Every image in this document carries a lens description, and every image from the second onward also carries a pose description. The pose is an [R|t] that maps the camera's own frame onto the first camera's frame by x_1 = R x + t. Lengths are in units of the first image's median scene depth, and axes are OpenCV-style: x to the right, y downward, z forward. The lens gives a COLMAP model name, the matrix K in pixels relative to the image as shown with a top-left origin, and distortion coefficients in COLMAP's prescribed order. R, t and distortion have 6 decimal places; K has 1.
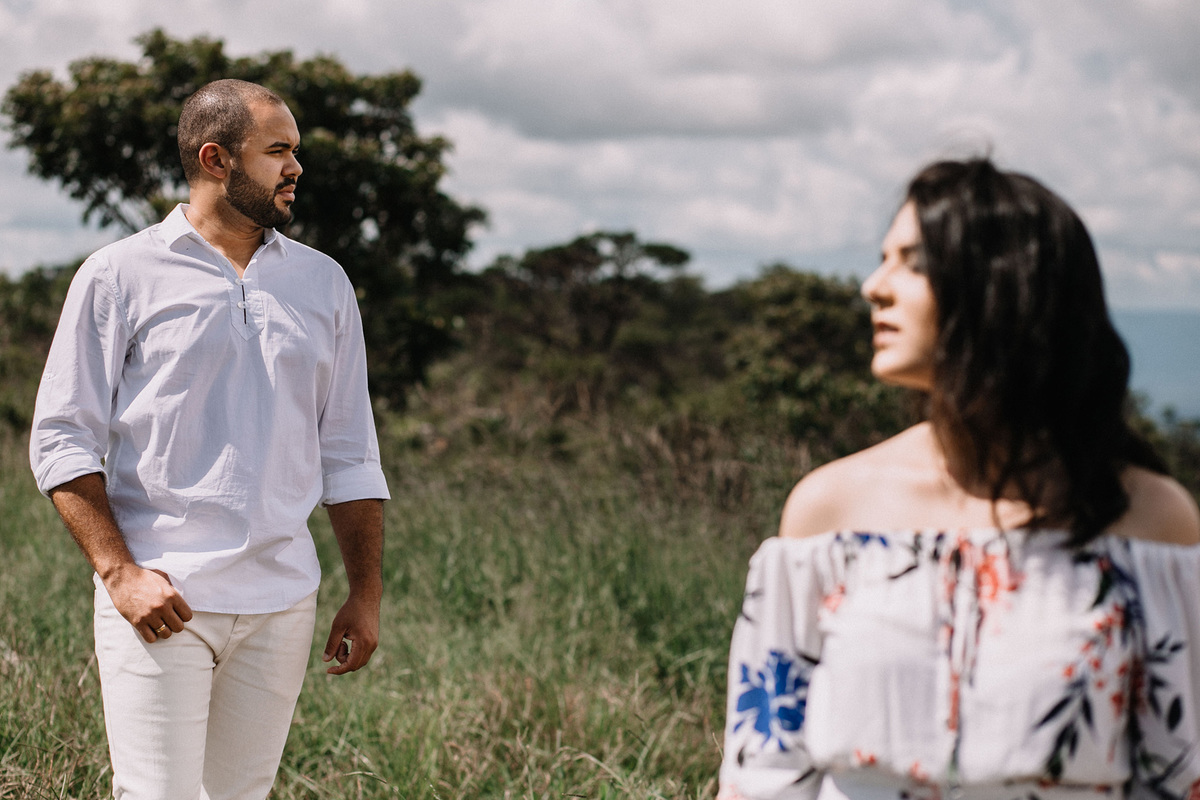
lens RADIAL K [[2947.1, 0, 599.9], [0, 2947.1, 400.0], [0, 0, 1]] dist [-0.058595, 0.000000]
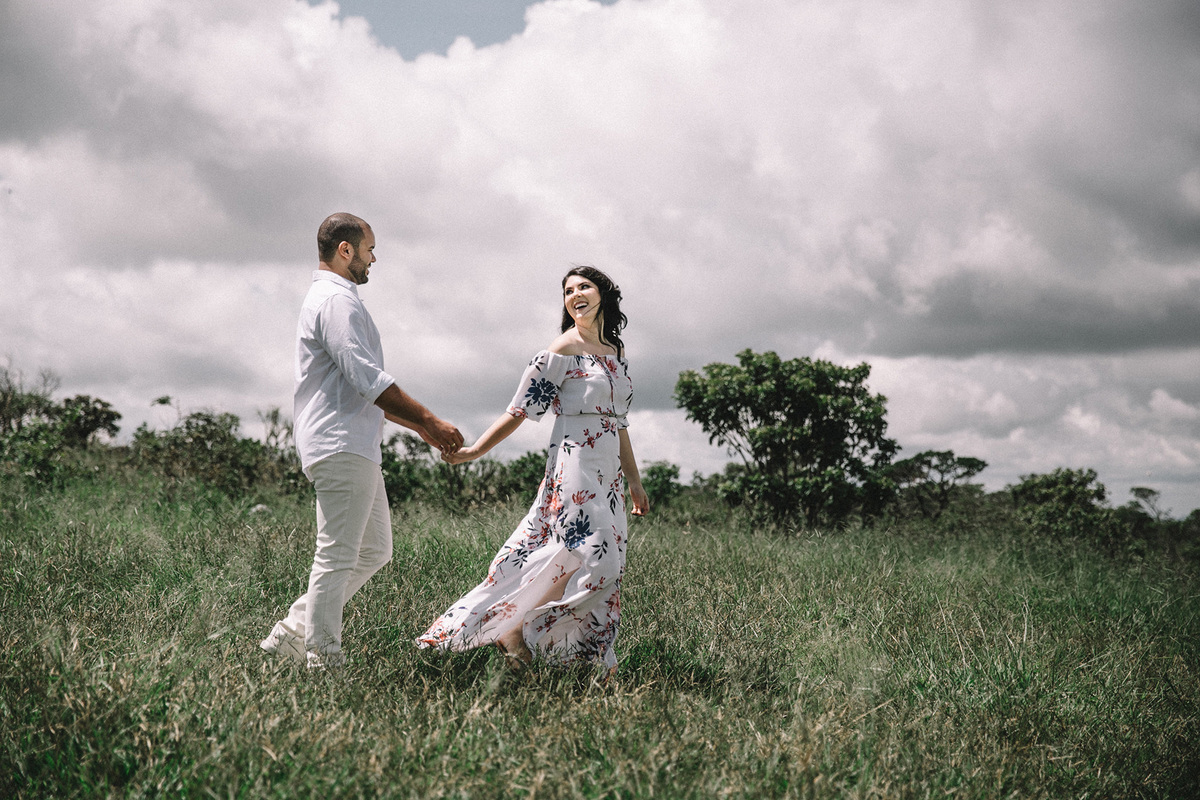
lens RADIAL K [[2129.6, 0, 600.3], [0, 2129.6, 400.0], [0, 0, 1]] dist [-0.027159, 0.000000]
pose [[0.988822, -0.030561, -0.145935, -0.034179], [0.018076, 0.996120, -0.086124, 0.036983], [0.148001, 0.082524, 0.985538, -0.485938]]
